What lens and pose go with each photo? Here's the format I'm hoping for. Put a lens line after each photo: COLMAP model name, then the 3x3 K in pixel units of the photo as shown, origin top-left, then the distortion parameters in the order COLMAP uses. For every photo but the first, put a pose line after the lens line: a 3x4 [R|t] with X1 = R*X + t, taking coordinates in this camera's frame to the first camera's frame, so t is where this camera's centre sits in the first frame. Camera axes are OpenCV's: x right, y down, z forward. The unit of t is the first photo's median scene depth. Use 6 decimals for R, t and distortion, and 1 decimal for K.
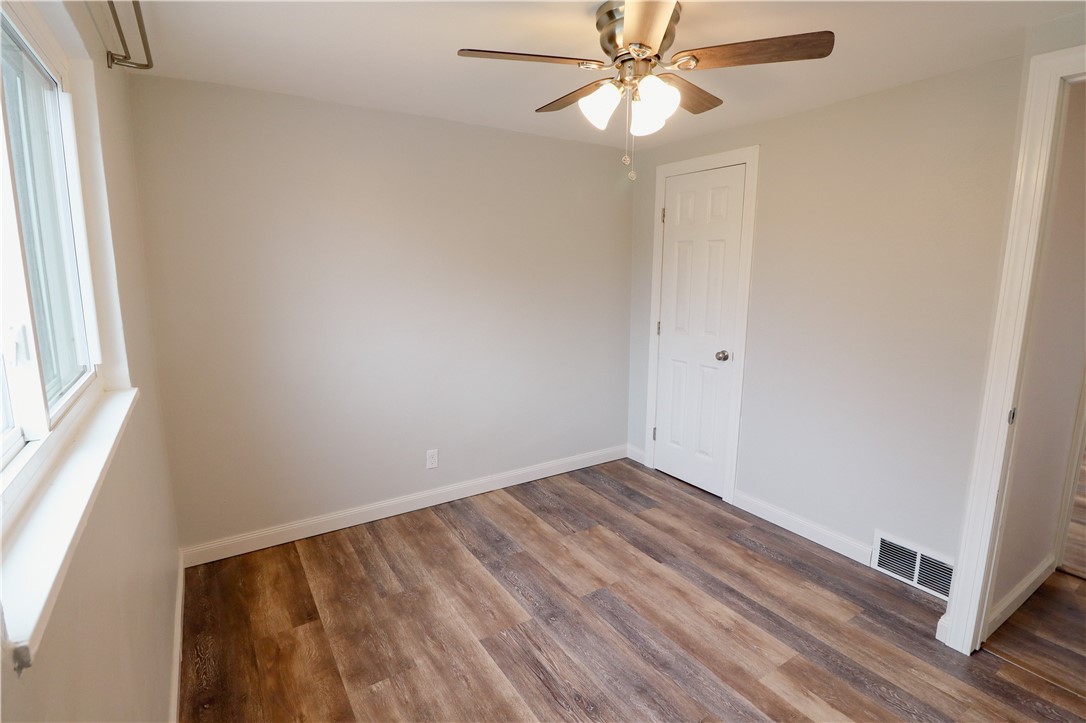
lens RADIAL K [[522.1, 0, 534.8], [0, 522.1, 357.1], [0, 0, 1]] dist [0.000068, -0.012514]
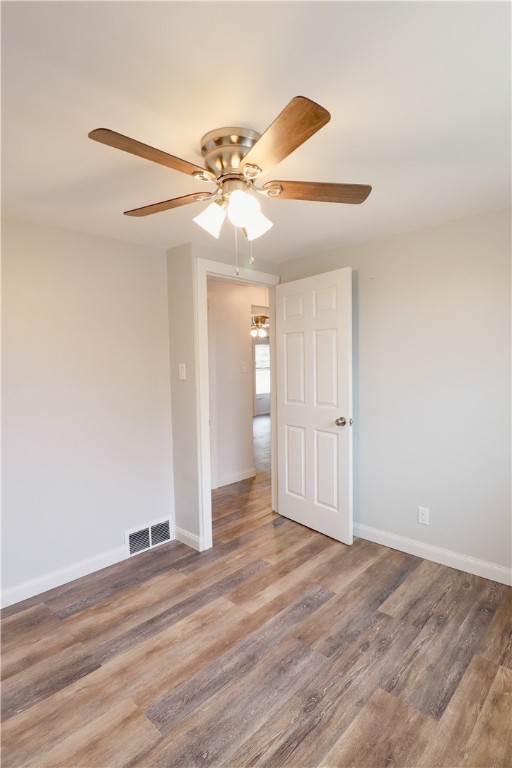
lens RADIAL K [[369.2, 0, 275.1], [0, 369.2, 384.3], [0, 0, 1]] dist [0.000068, -0.012514]
pose [[-0.245416, -0.059989, 0.967560, -0.531259], [0.184065, 0.977044, 0.107264, -0.138618], [-0.951783, 0.204418, -0.228740, 0.890575]]
